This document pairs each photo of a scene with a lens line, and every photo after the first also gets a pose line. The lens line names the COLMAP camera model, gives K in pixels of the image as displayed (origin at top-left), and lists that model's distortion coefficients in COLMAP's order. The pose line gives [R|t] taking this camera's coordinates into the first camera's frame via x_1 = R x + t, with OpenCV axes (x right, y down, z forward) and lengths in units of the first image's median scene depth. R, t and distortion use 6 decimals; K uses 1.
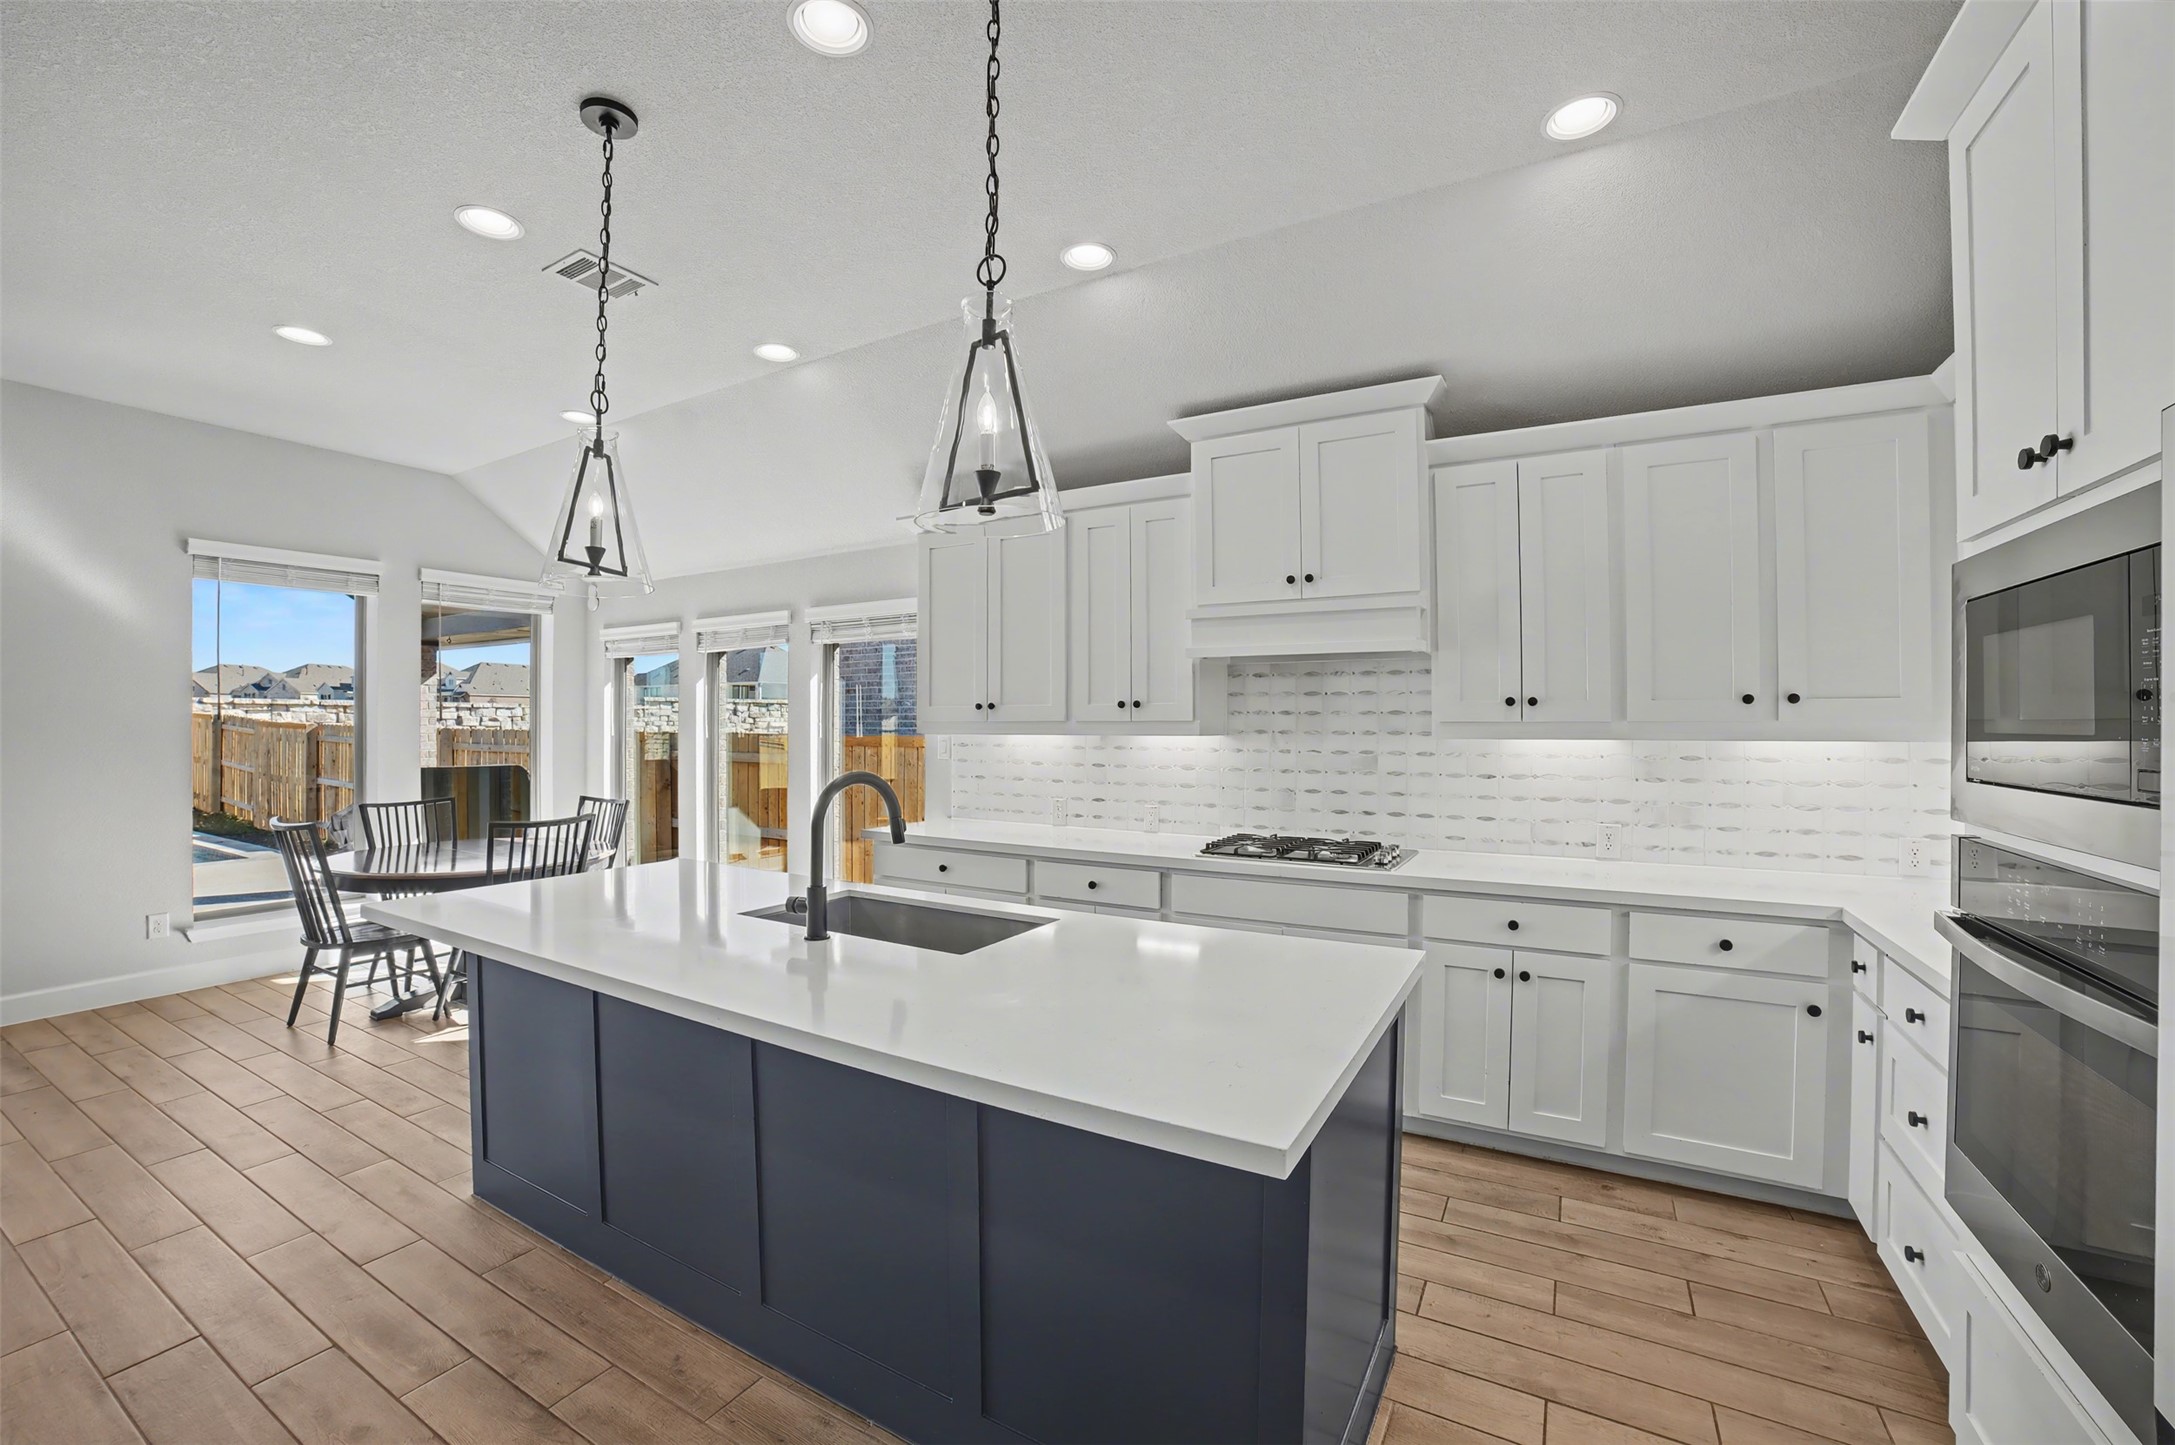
lens RADIAL K [[896.7, 0, 1078.9], [0, 896.7, 719.4], [0, 0, 1]] dist [-0.092807, 0.028742]
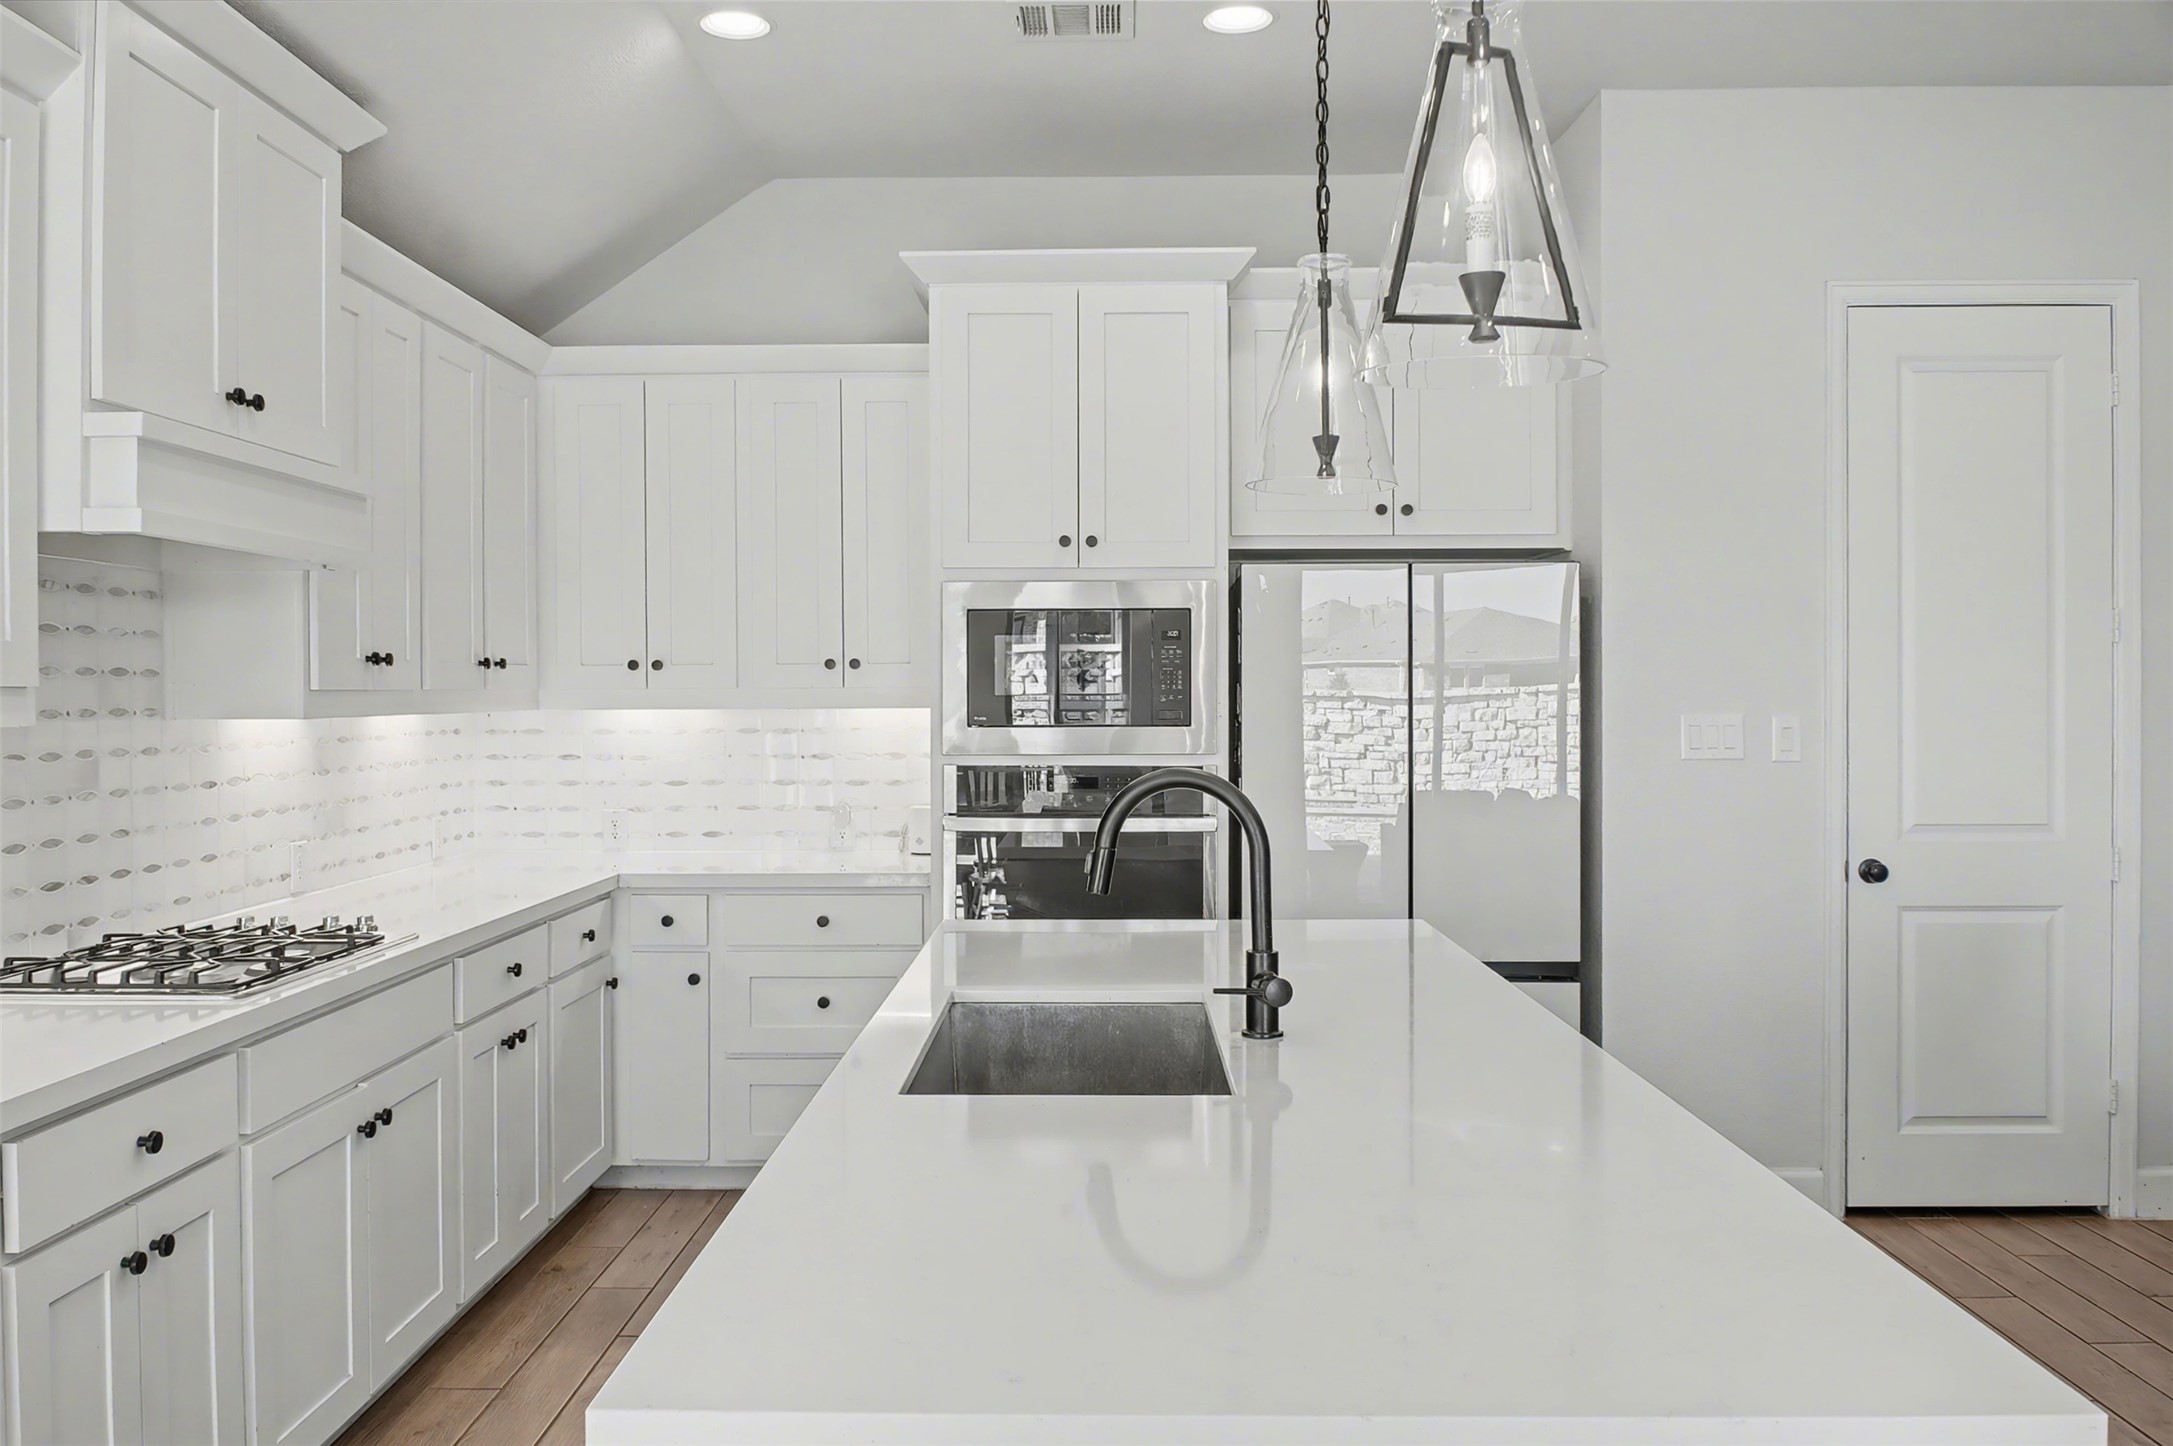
lens RADIAL K [[1713.3, 0, 1060.5], [0, 1713.3, 691.6], [0, 0, 1]] dist [0.019196, -0.071682]
pose [[-0.476745, 0.000967, 0.879041, -0.737544], [0.001029, 0.999999, -0.000542, 0.004472], [-0.879041, 0.000647, -0.476745, 0.972631]]
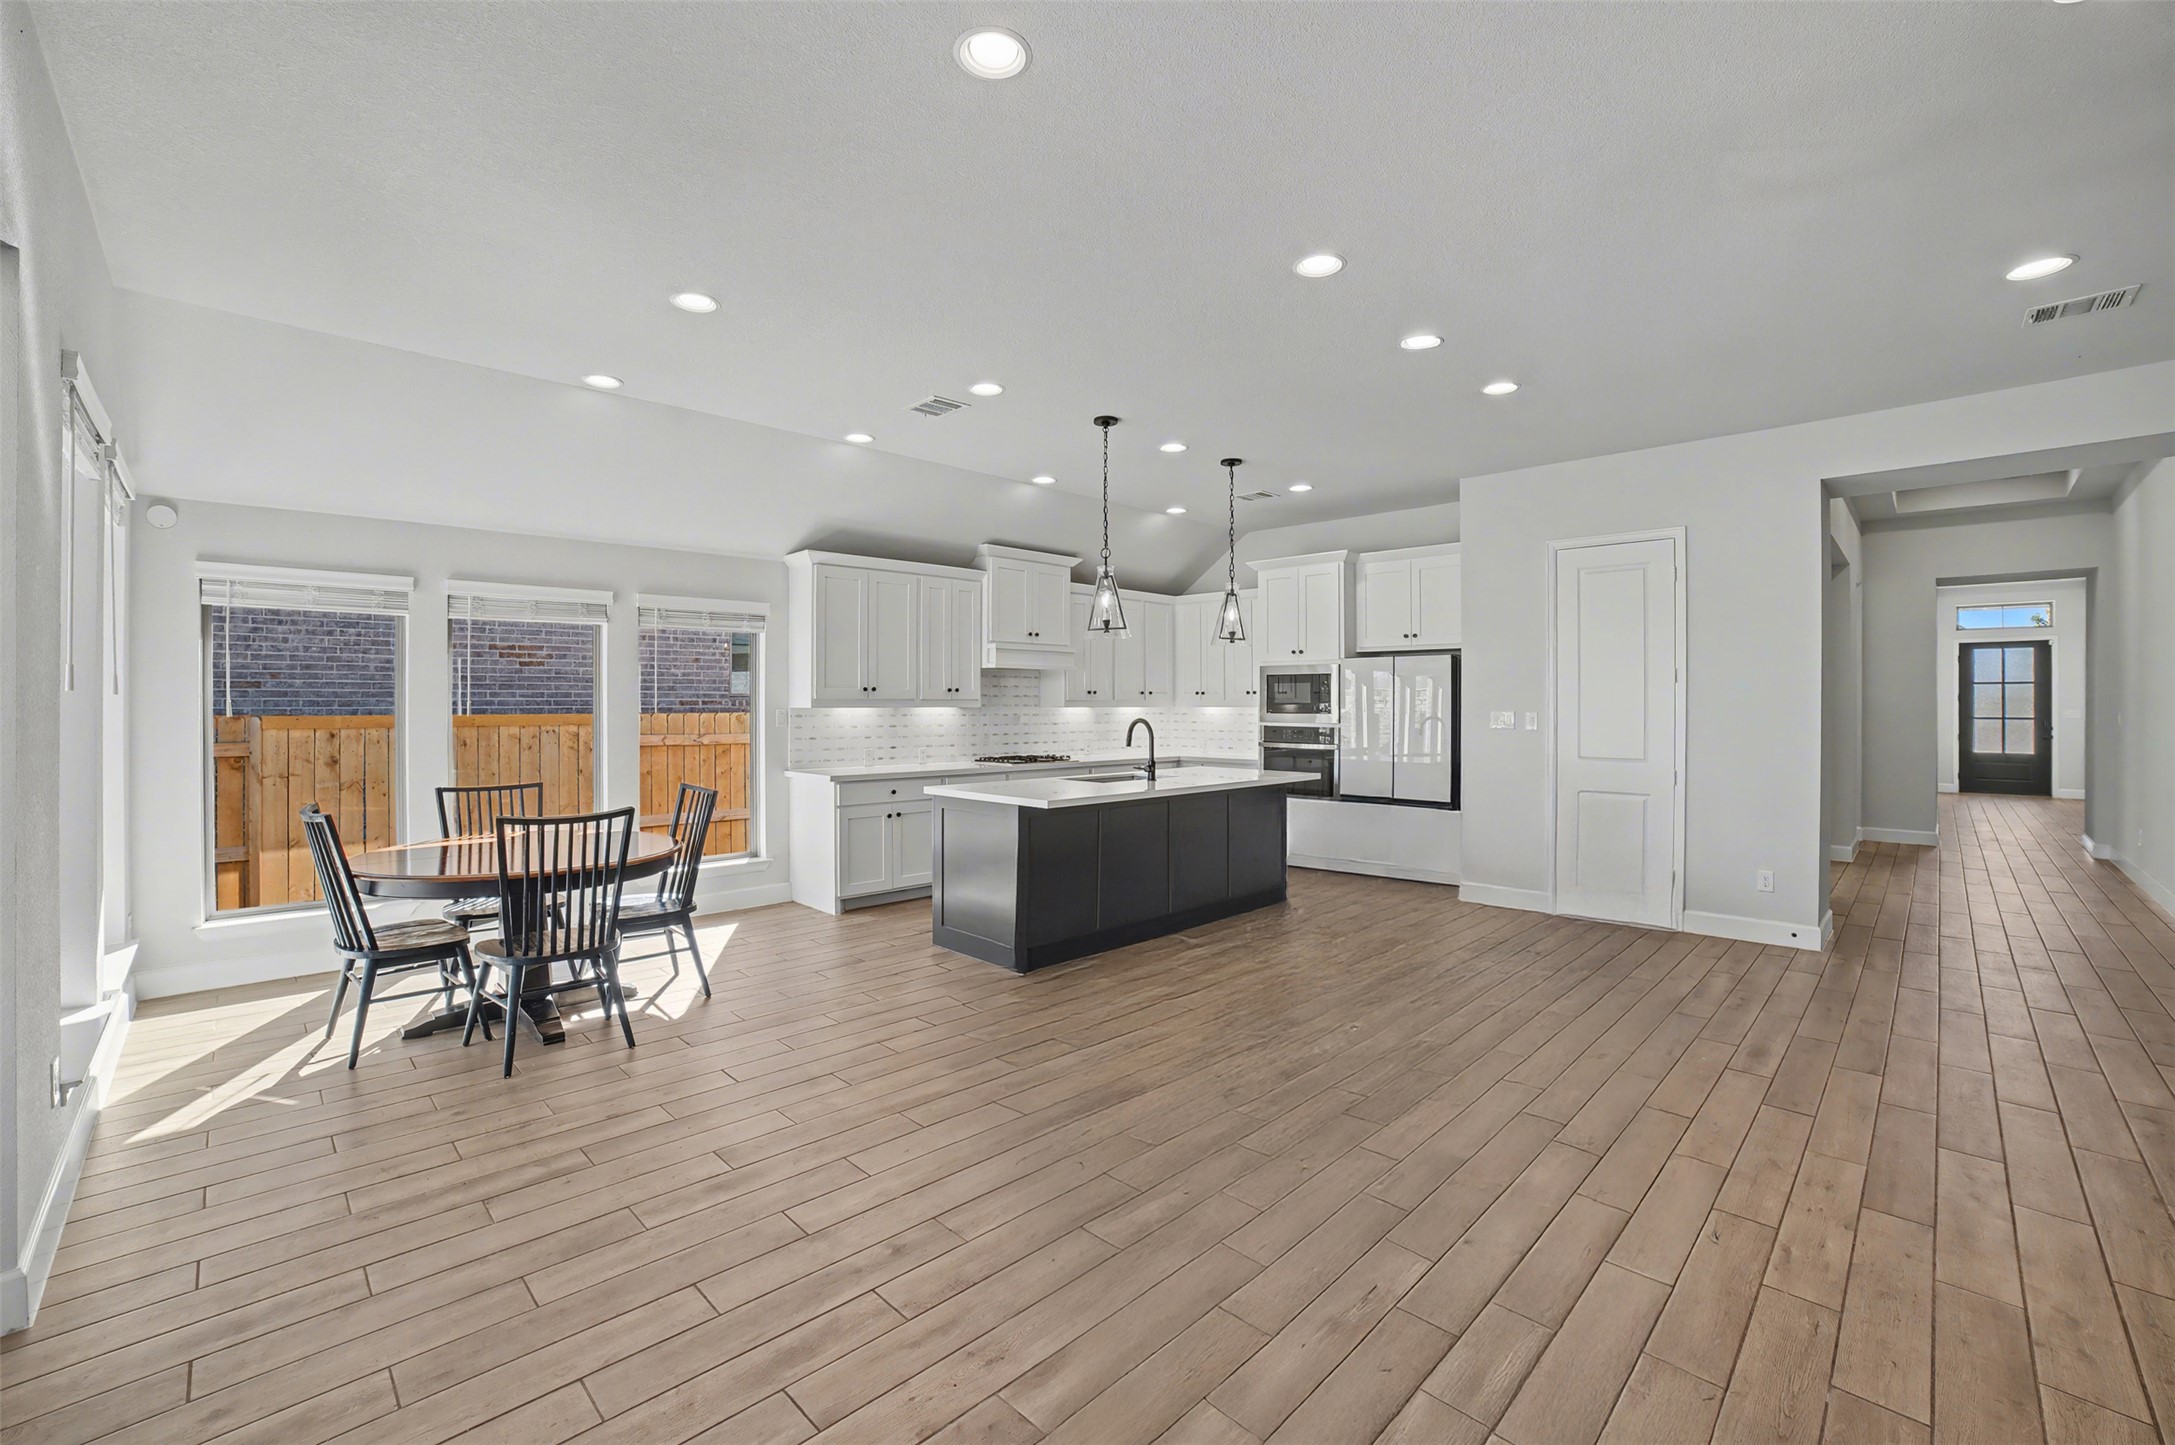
lens RADIAL K [[905.6, 0, 1077.1], [0, 905.6, 705.9], [0, 0, 1]] dist [-0.090712, 0.026901]
pose [[0.264275, -0.002339, 0.964445, -1.718526], [-0.003790, 0.999987, 0.003464, 0.008133], [-0.964440, -0.004570, 0.264262, 0.284259]]
